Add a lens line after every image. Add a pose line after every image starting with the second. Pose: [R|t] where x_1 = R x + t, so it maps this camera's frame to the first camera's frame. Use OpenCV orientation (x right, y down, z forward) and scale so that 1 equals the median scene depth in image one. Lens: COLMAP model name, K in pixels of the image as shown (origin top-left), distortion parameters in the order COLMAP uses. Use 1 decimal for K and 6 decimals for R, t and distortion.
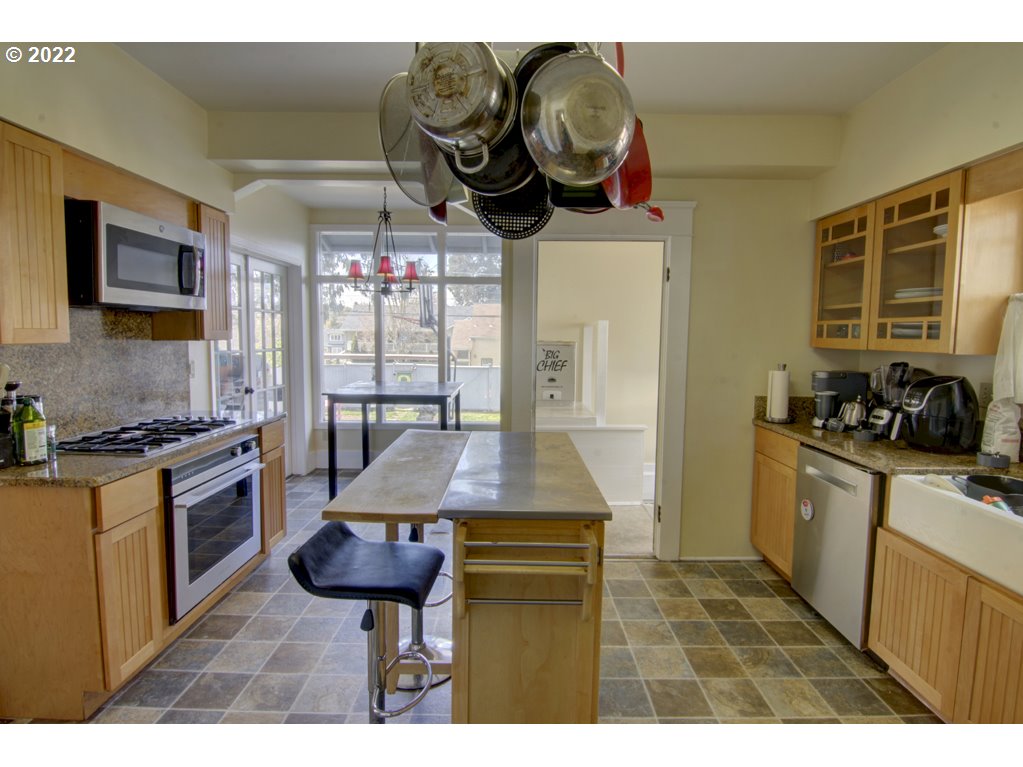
lens RADIAL K [[528.6, 0, 513.2], [0, 528.6, 376.8], [0, 0, 1]] dist [-0.016377, -0.001731]
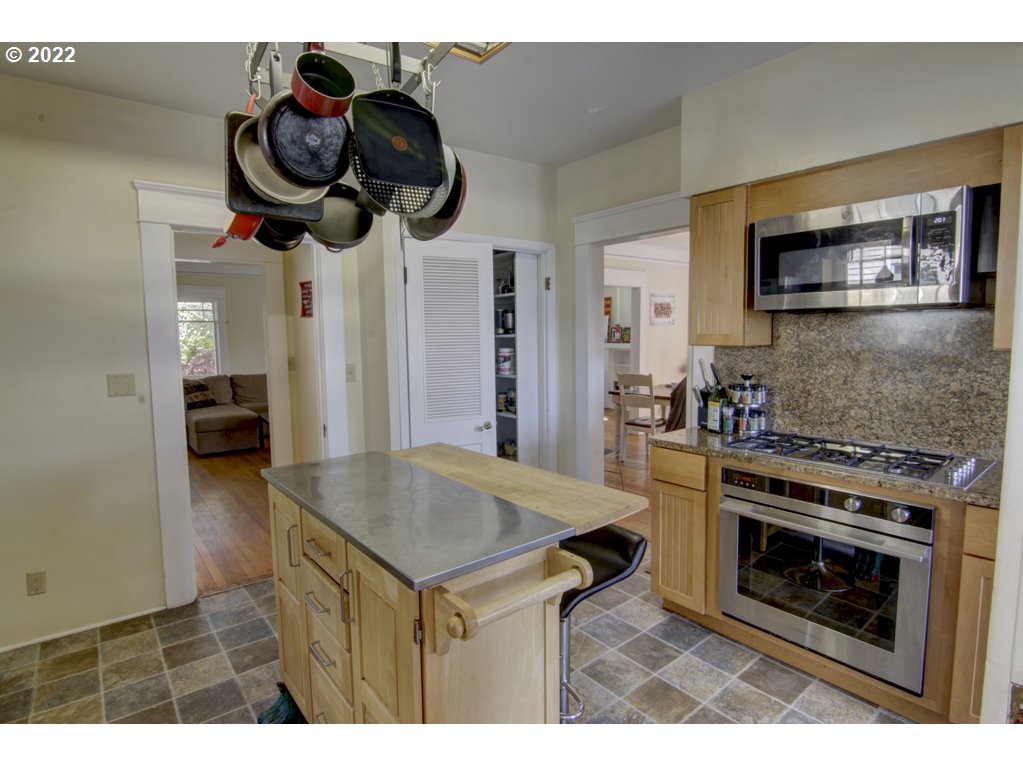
lens RADIAL K [[528.6, 0, 511.2], [0, 528.6, 378.4], [0, 0, 1]] dist [-0.016377, -0.001731]
pose [[-0.772110, 0.055576, -0.633054, 0.291408], [-0.046880, 0.988473, 0.143956, -0.115261], [0.633757, 0.140828, -0.760605, 1.307923]]
